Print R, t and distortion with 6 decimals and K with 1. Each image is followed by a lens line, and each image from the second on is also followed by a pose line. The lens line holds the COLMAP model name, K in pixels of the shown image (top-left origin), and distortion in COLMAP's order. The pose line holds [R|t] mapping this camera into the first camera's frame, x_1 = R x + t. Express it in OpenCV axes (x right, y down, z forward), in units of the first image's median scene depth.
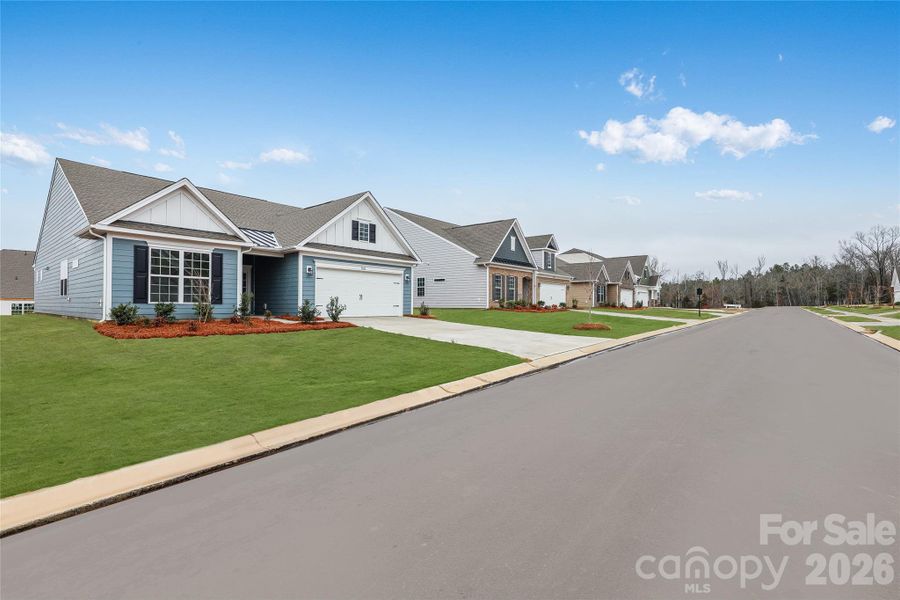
lens RADIAL K [[406.2, 0, 448.5], [0, 406.2, 300.2], [0, 0, 1]] dist [-0.000428, -0.000017]
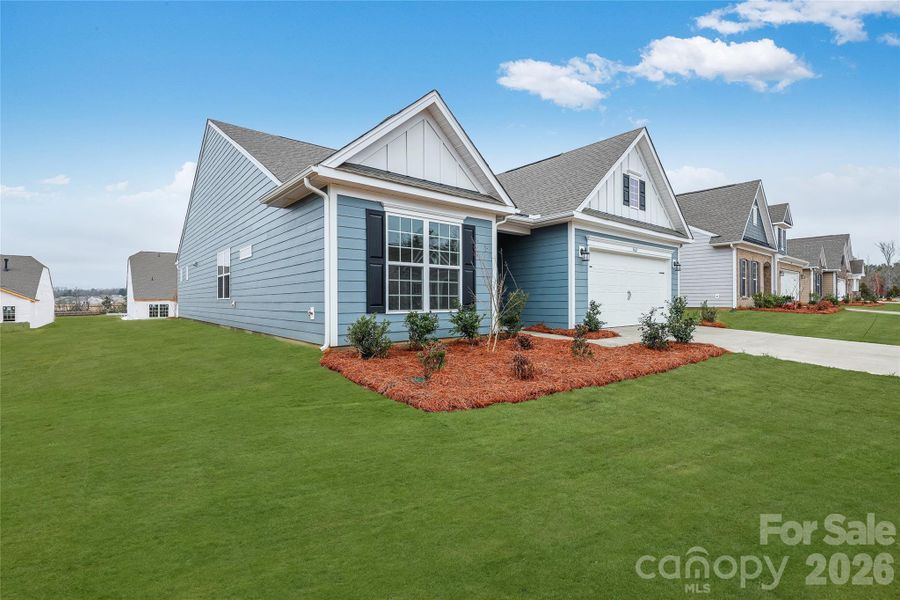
lens RADIAL K [[406.2, 0, 448.5], [0, 406.2, 300.2], [0, 0, 1]] dist [-0.000428, -0.000017]
pose [[0.984186, -0.010451, -0.176831, -0.429985], [0.012762, 0.999847, 0.011939, -0.012122], [0.176680, -0.014007, 0.984169, 0.358394]]
